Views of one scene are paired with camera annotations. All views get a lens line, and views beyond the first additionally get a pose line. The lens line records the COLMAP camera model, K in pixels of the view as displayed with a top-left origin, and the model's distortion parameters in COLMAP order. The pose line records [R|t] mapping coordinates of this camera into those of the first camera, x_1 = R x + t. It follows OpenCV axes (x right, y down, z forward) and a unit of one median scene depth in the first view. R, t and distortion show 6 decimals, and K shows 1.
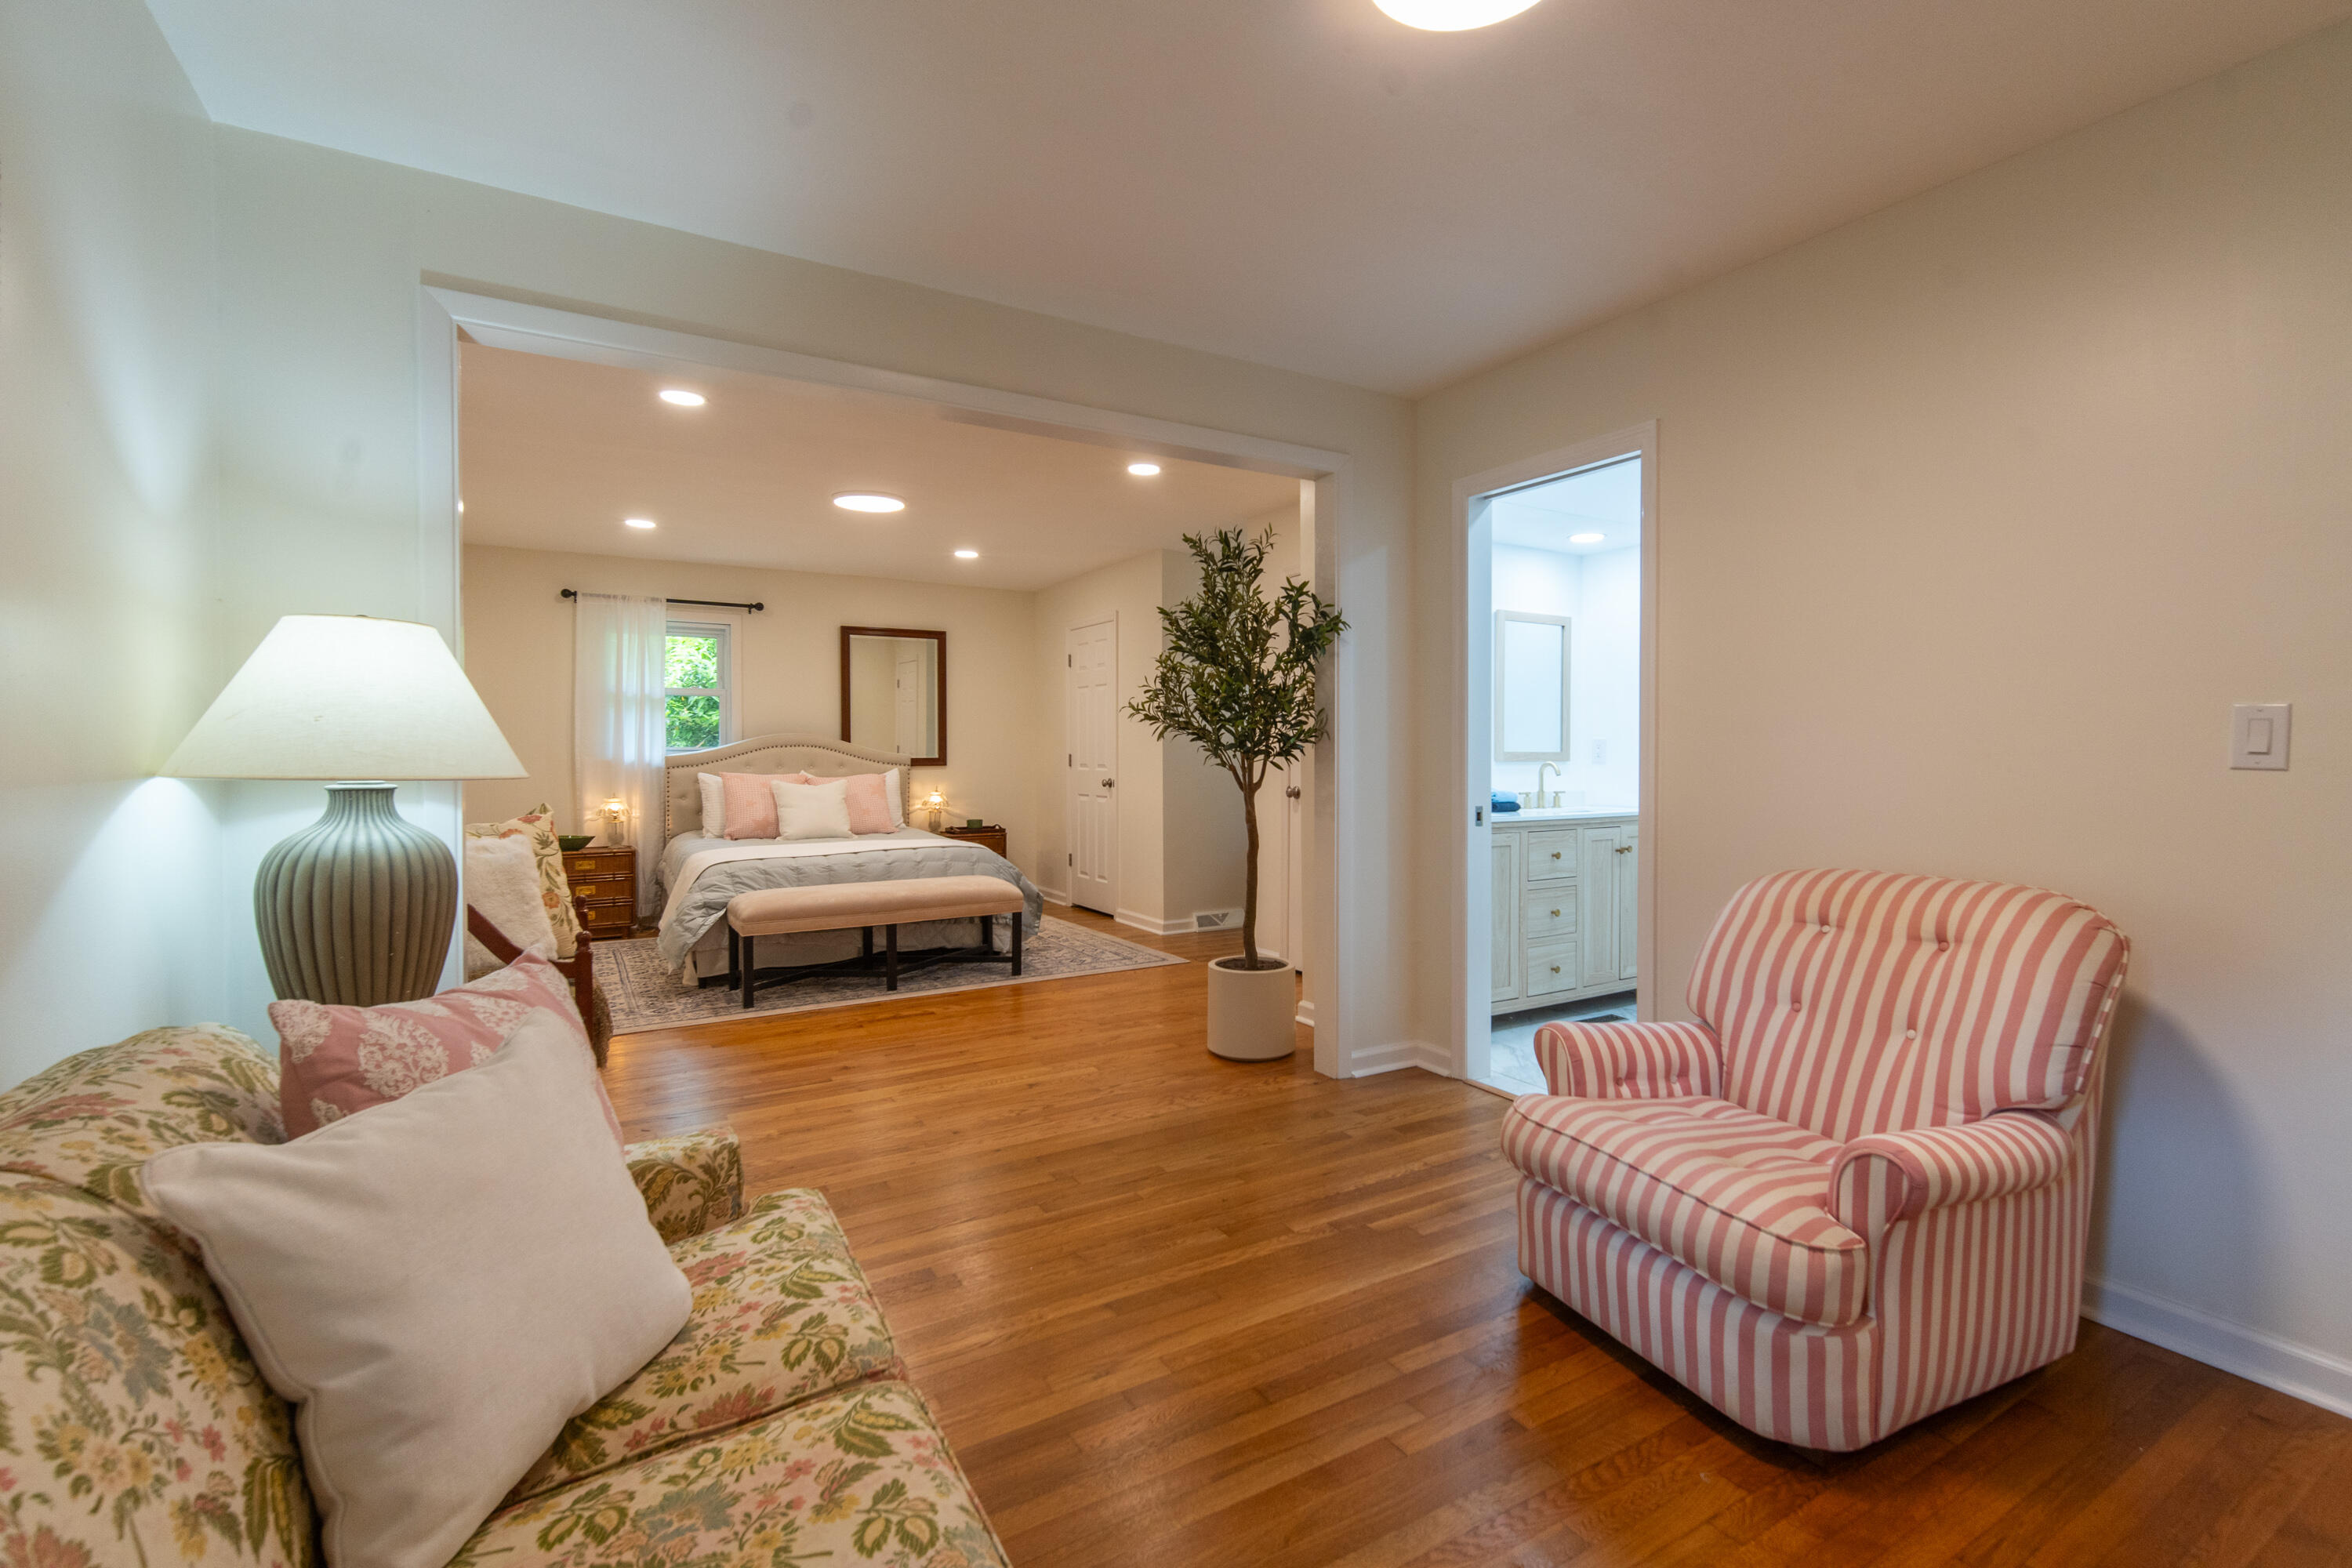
lens RADIAL K [[1074.4, 0, 1230.4], [0, 1074.4, 773.9], [0, 0, 1]] dist [-0.000002, -0.000411]
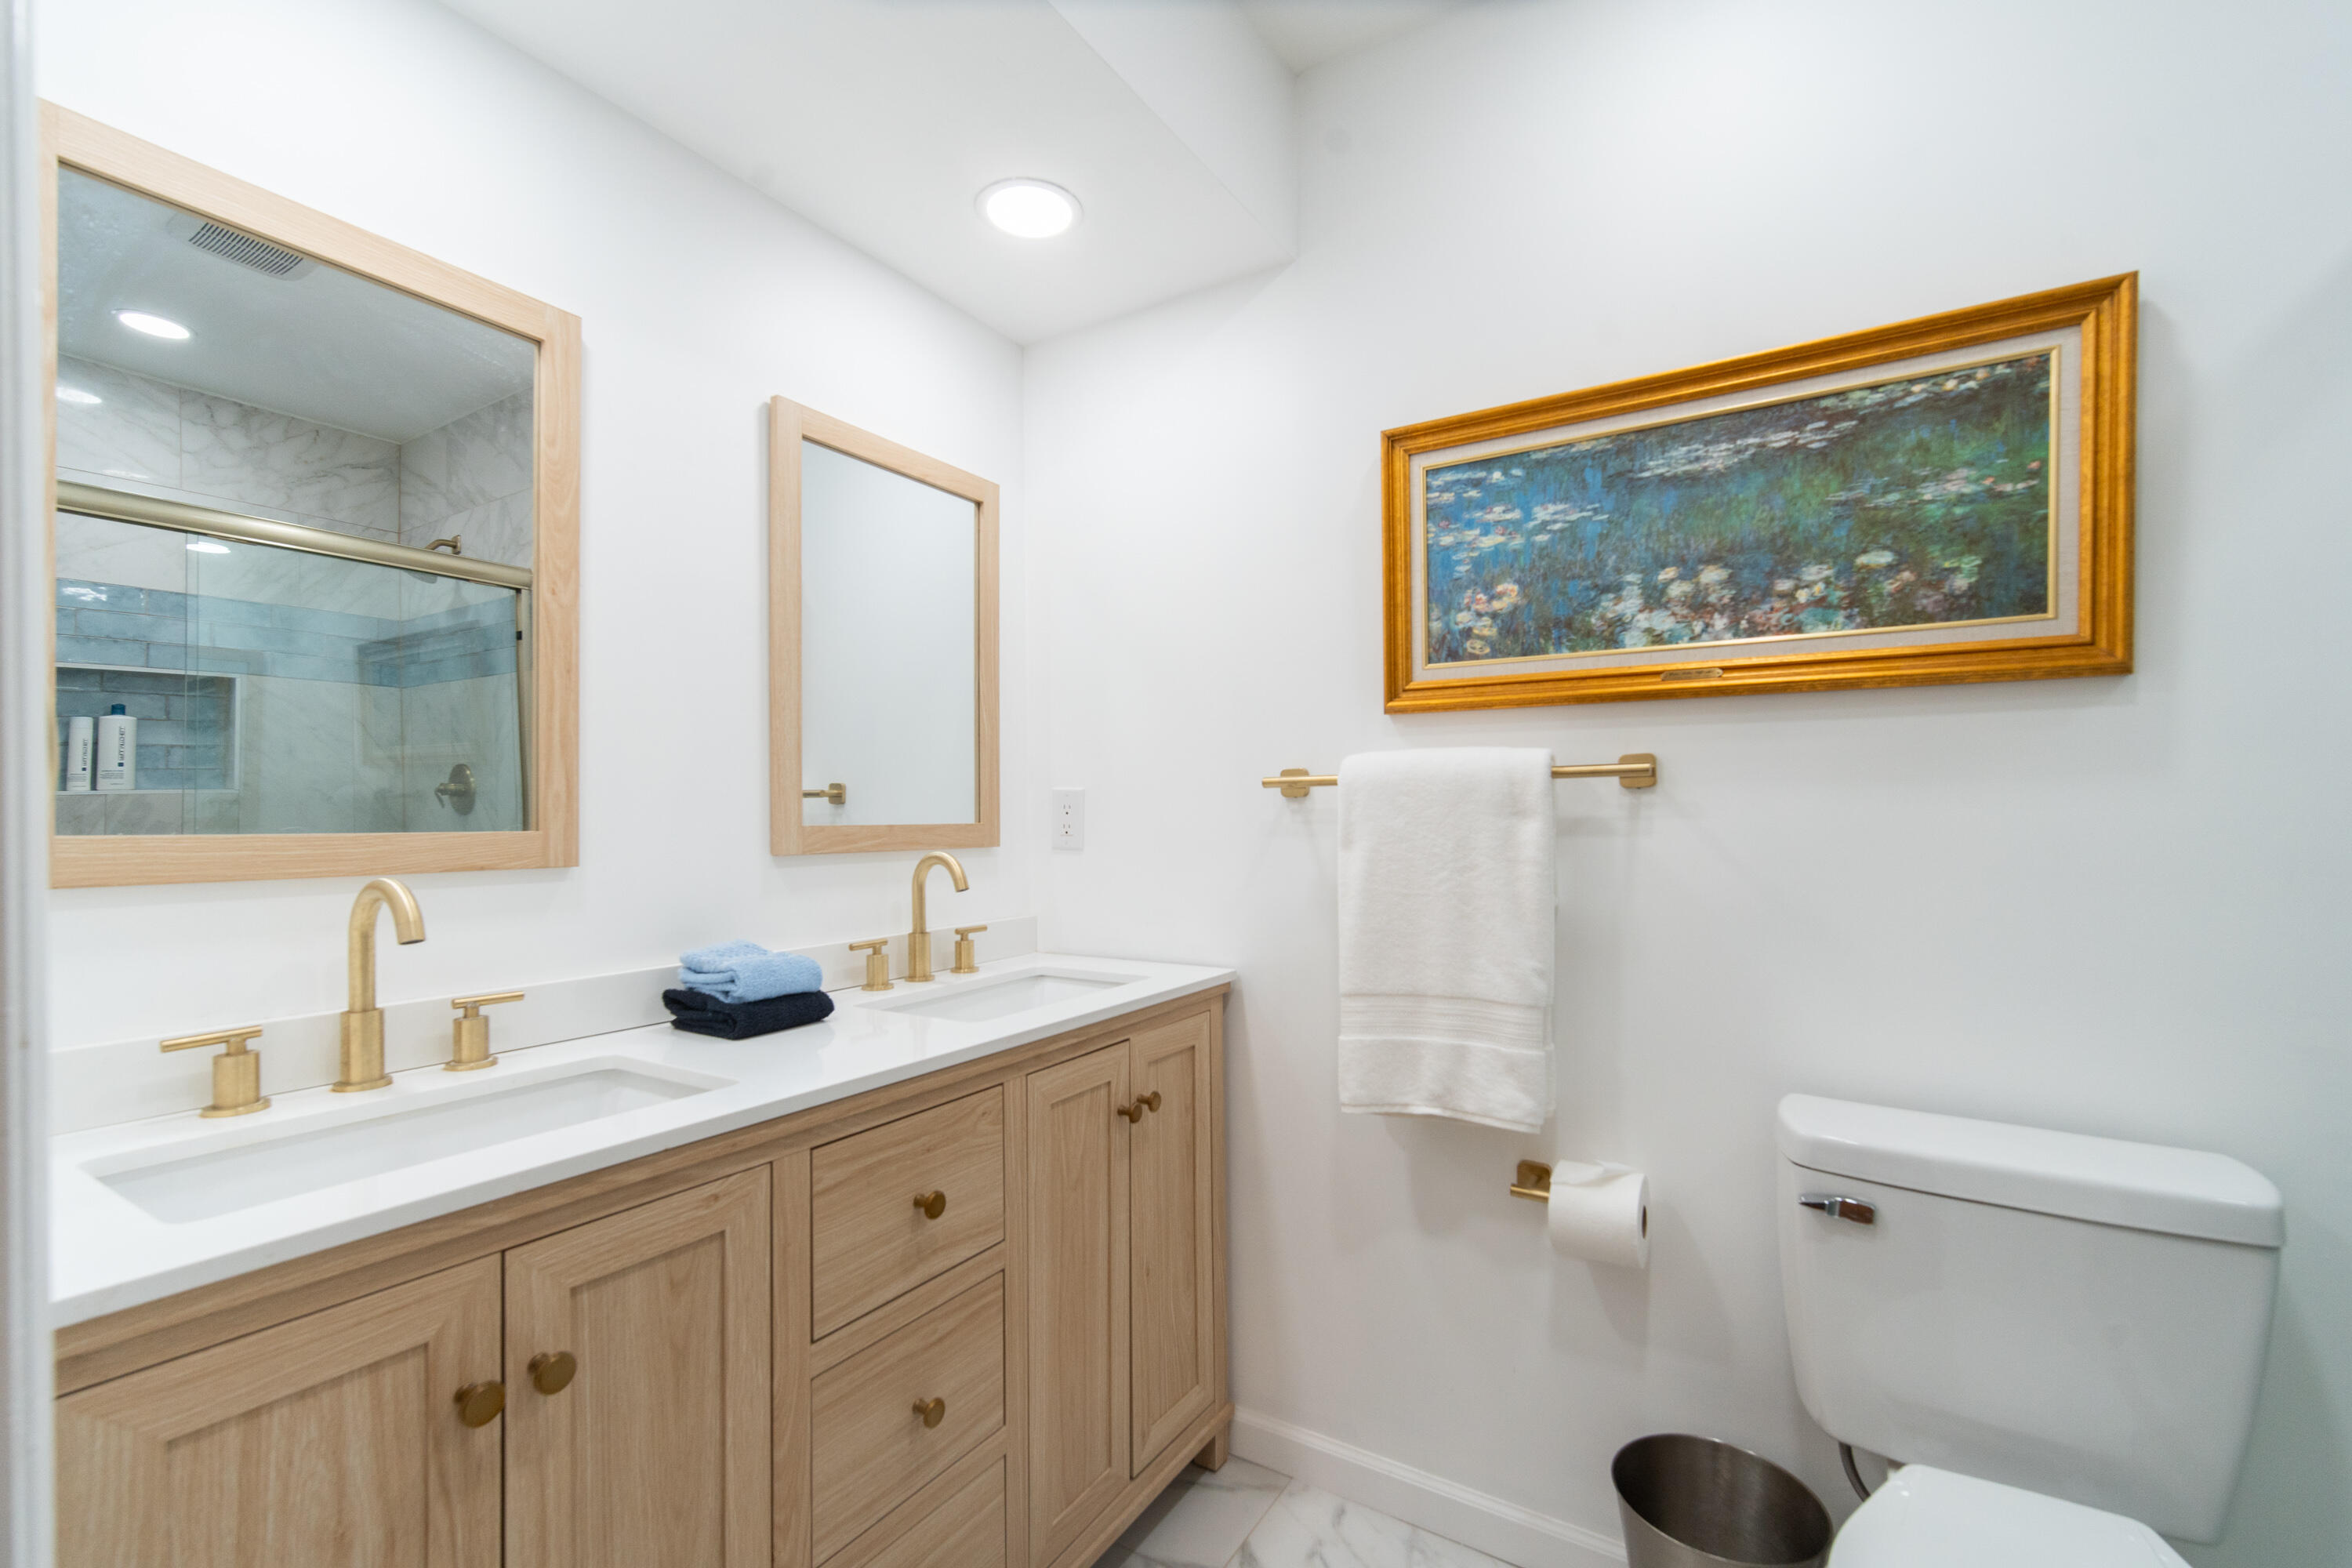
lens RADIAL K [[1041.7, 0, 1133.1], [0, 1041.7, 793.7], [0, 0, 1]] dist [0.001479, 0.000150]
pose [[0.920993, 0.003712, 0.389562, 0.232433], [0.011052, 0.999303, -0.035651, -0.018733], [-0.389422, 0.037140, 0.920310, 0.686302]]
